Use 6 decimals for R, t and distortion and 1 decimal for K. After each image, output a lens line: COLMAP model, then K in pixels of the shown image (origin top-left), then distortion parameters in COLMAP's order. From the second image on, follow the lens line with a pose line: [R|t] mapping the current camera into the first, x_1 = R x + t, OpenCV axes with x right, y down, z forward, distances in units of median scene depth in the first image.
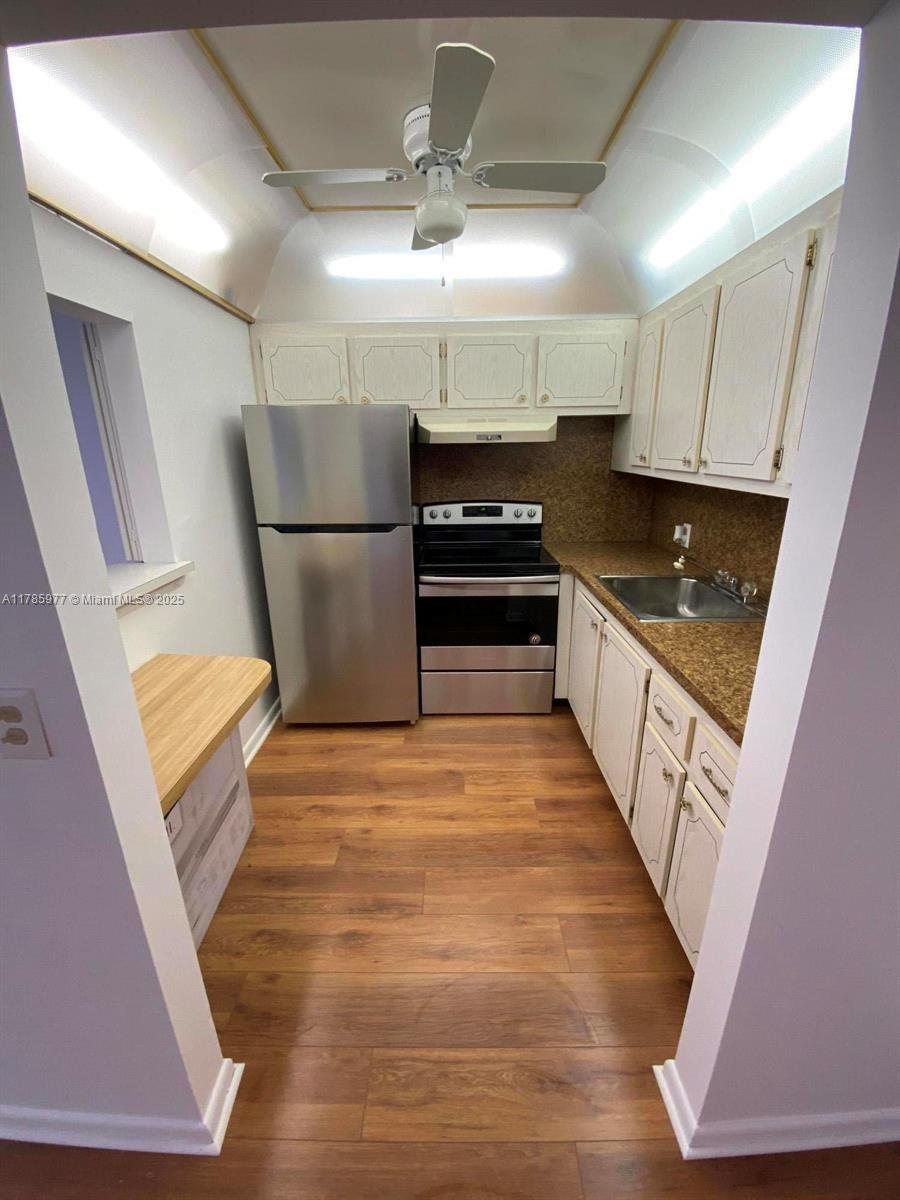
lens RADIAL K [[490.2, 0, 447.9], [0, 490.2, 603.3], [0, 0, 1]] dist [0.005798, -0.007306]
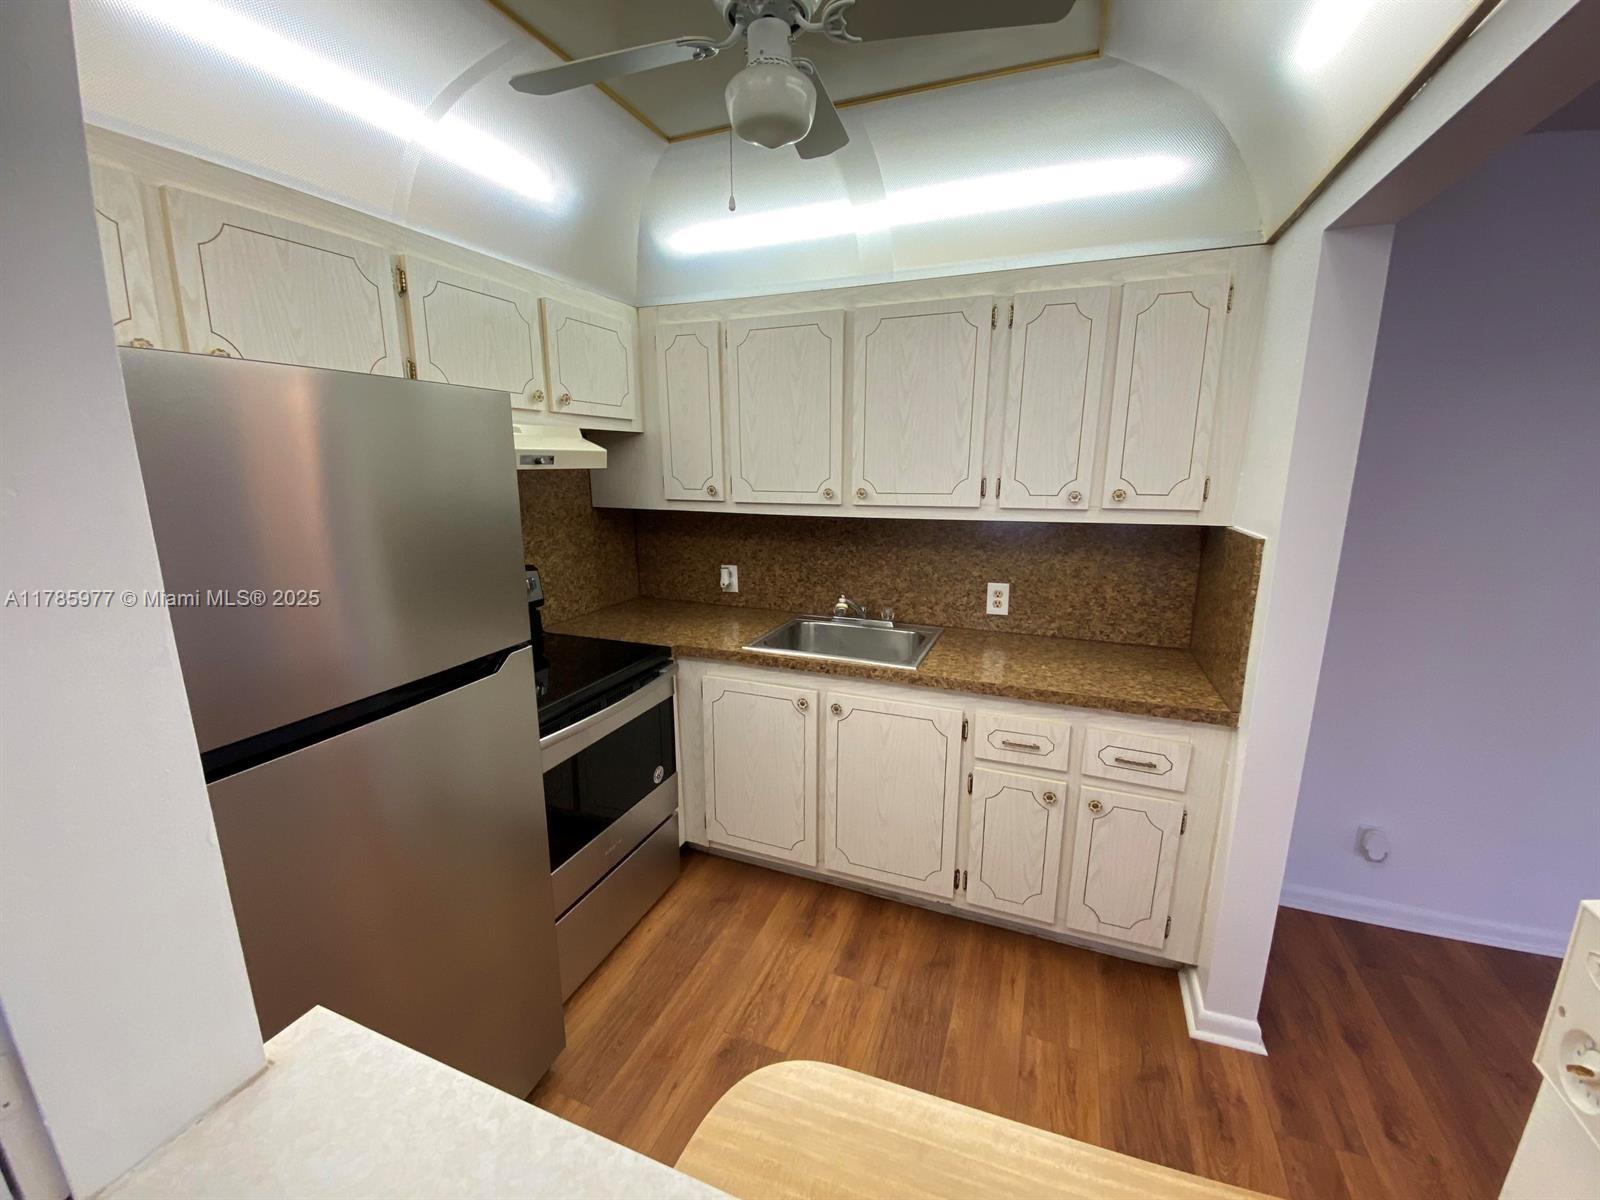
lens RADIAL K [[653.6, 0, 802.9], [0, 653.6, 596.6], [0, 0, 1]] dist [0.005798, -0.007306]
pose [[0.341002, -0.177458, 0.923161, -0.521323], [0.279270, 0.956810, 0.080768, -0.170421], [-0.897622, 0.230269, 0.375833, 0.500332]]
